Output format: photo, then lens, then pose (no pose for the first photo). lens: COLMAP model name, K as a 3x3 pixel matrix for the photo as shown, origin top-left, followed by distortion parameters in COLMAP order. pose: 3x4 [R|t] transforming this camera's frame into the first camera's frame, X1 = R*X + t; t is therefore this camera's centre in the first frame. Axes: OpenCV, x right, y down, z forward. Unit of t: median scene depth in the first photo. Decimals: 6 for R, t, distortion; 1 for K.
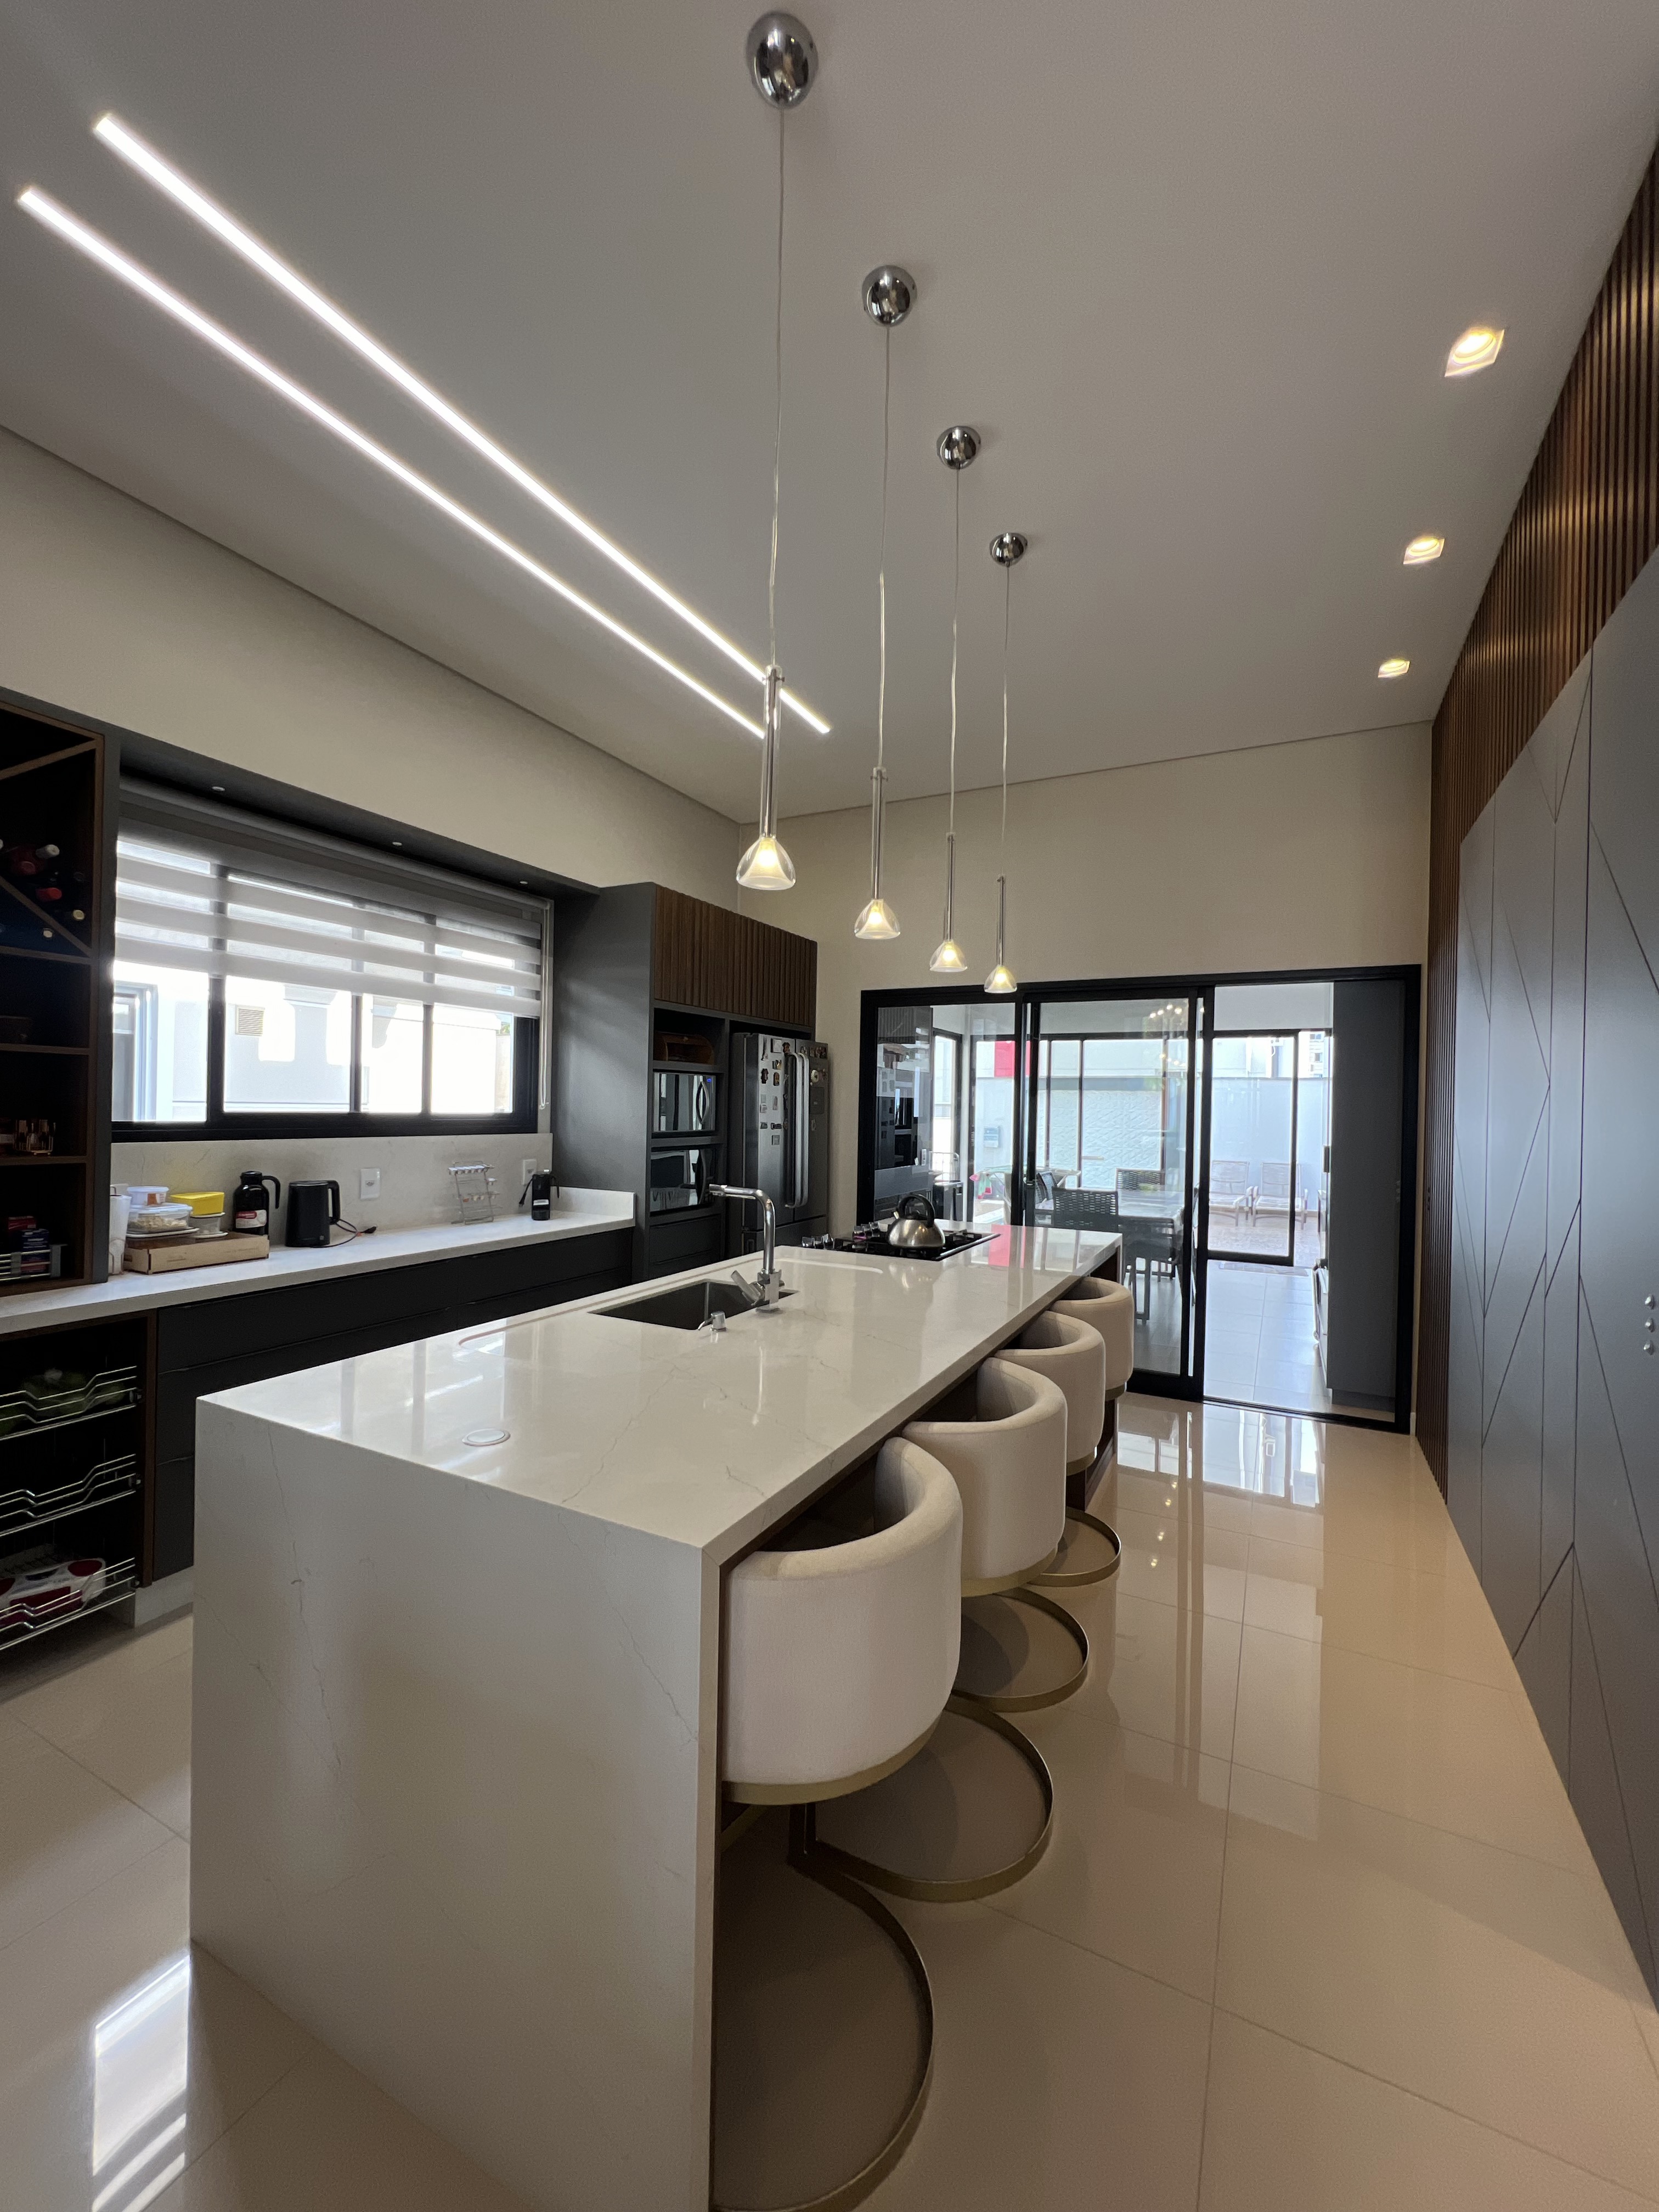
lens RADIAL K [[899.4, 0, 829.5], [0, 899.4, 1106.0], [0, 0, 1]] dist [0.002786, 0.000211]
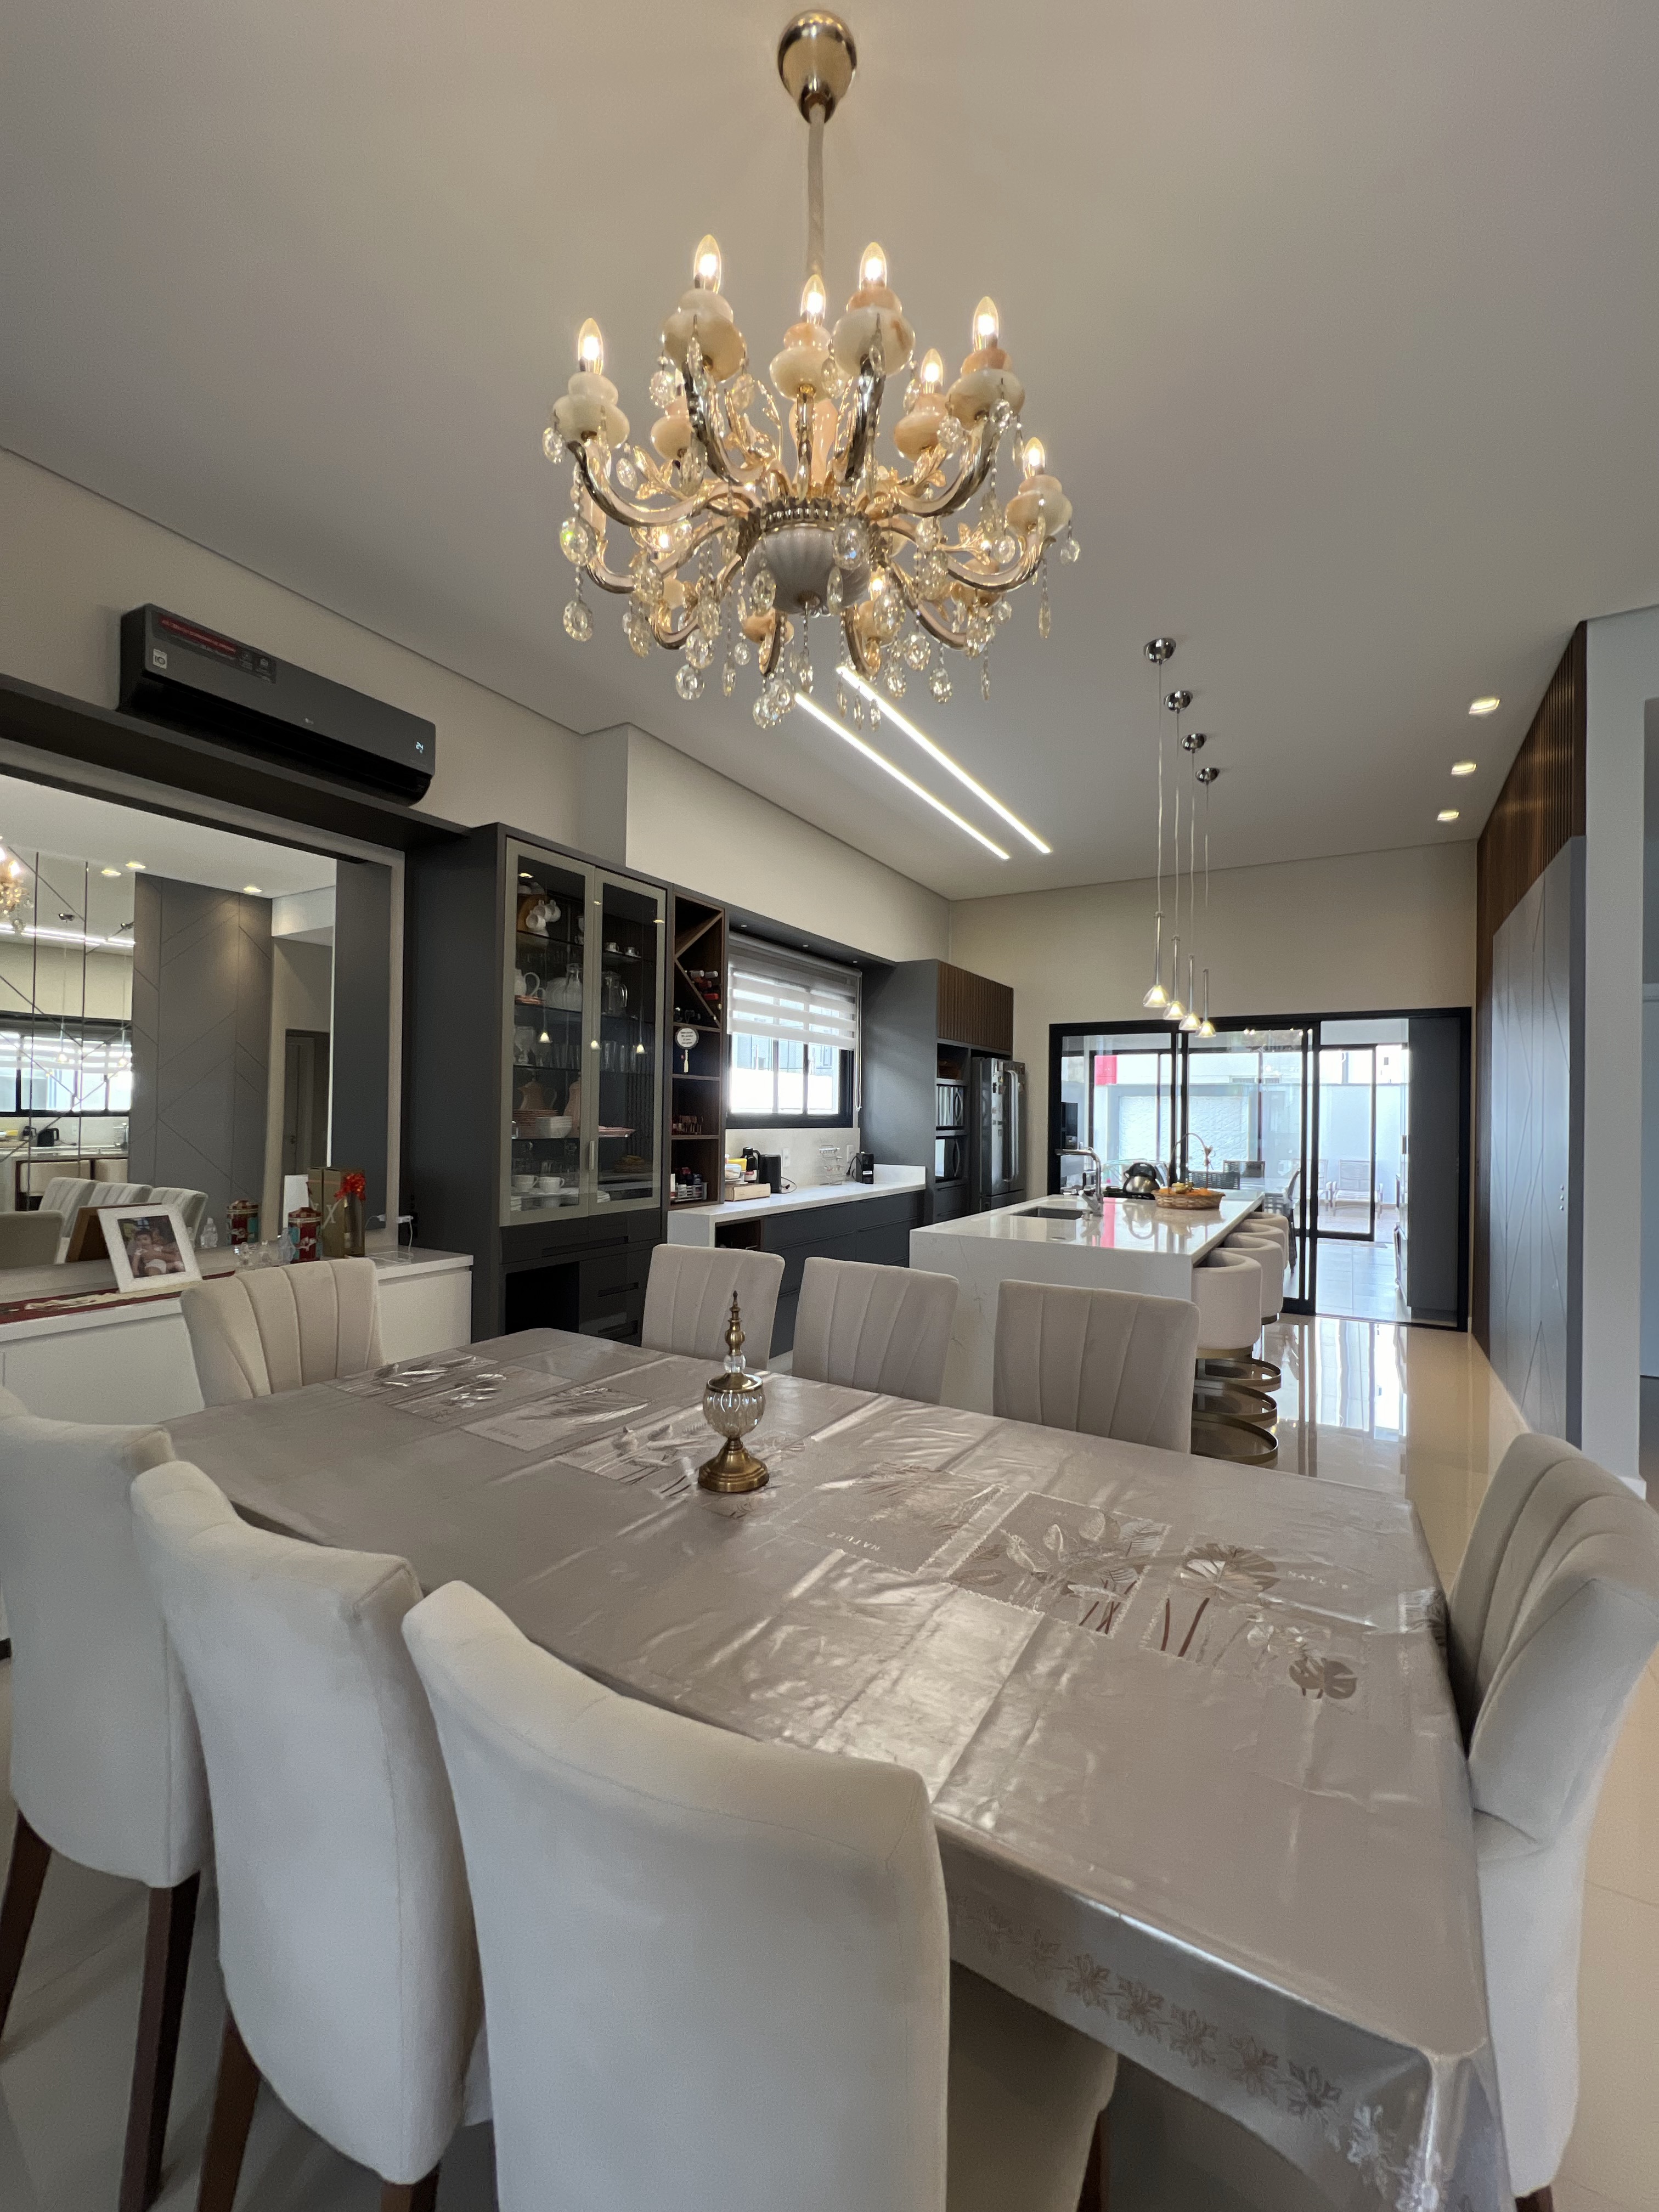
lens RADIAL K [[894.5, 0, 829.5], [0, 894.5, 1106.0], [0, 0, 1]] dist [-0.001274, -0.000245]
pose [[0.998163, -0.008110, -0.060037, -0.274721], [0.007550, 0.999926, -0.009546, 0.008578], [0.060110, 0.009075, 0.998151, -0.471704]]
